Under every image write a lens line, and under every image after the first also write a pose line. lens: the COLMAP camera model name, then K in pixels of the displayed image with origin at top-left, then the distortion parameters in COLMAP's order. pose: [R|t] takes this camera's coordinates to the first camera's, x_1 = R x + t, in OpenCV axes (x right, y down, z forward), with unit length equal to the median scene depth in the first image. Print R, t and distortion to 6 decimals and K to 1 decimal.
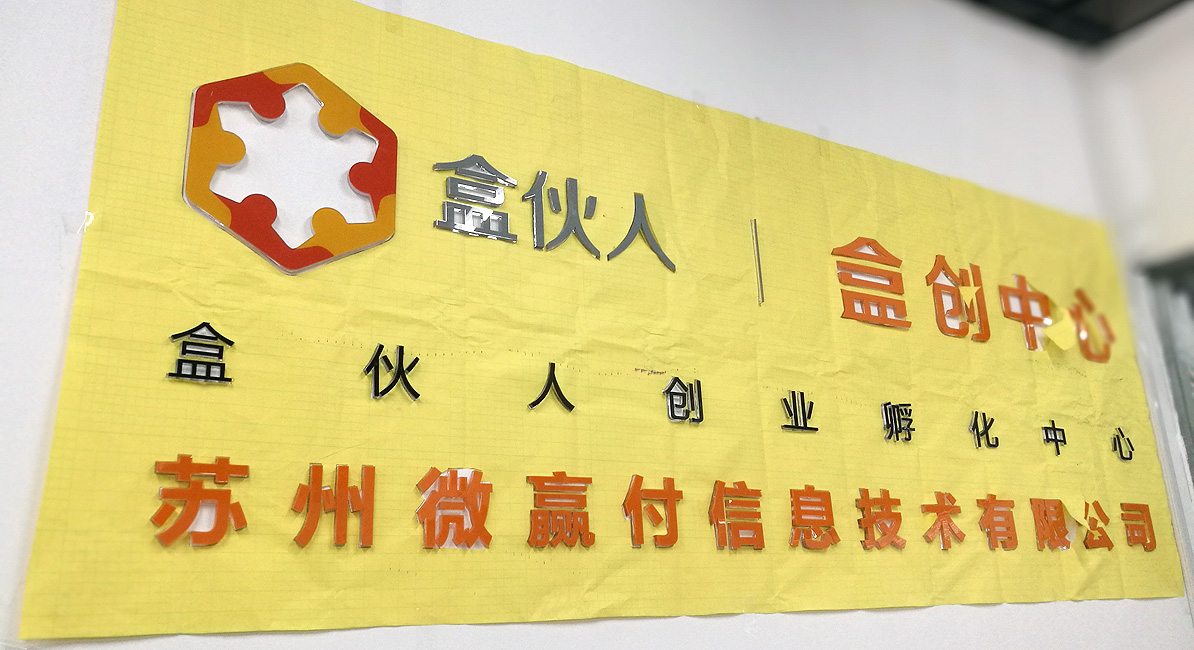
lens RADIAL K [[899.0, 0, 603.9], [0, 899.0, 342.0], [0, 0, 1]] dist [0.075860, -0.171344]
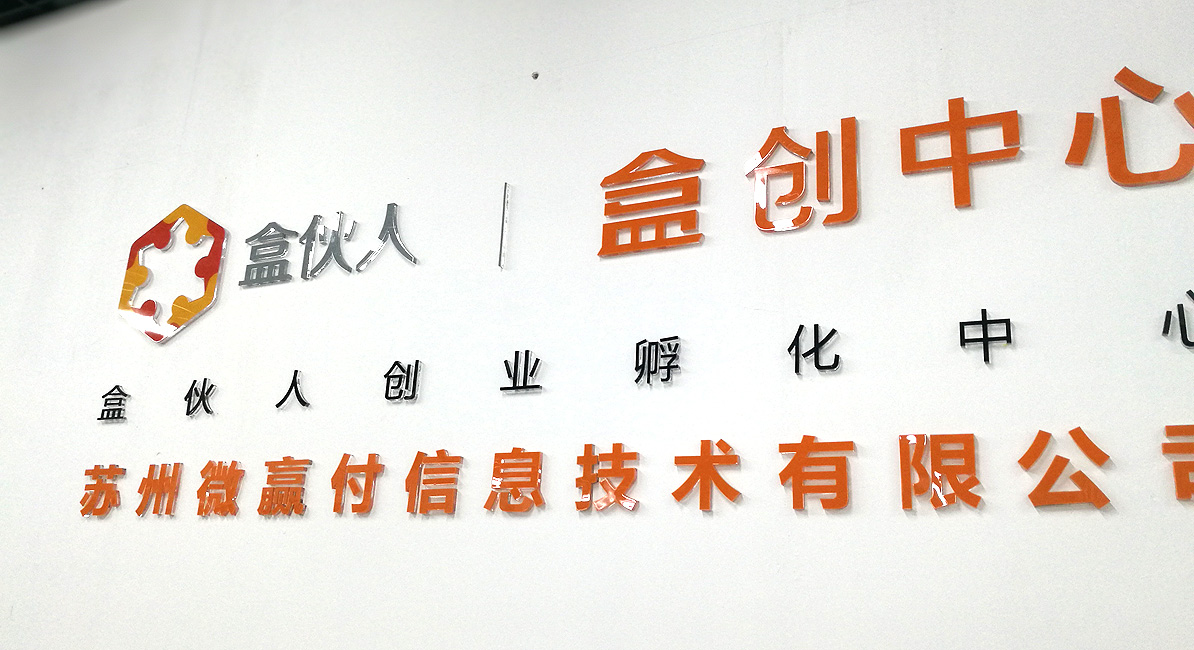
lens RADIAL K [[899.0, 0, 603.9], [0, 899.0, 342.0], [0, 0, 1]] dist [0.075860, -0.171344]
pose [[0.594604, -0.168312, -0.786205, 1.184555], [0.179375, 0.980967, -0.074347, 0.154113], [0.783755, -0.096819, 0.613478, 0.559657]]
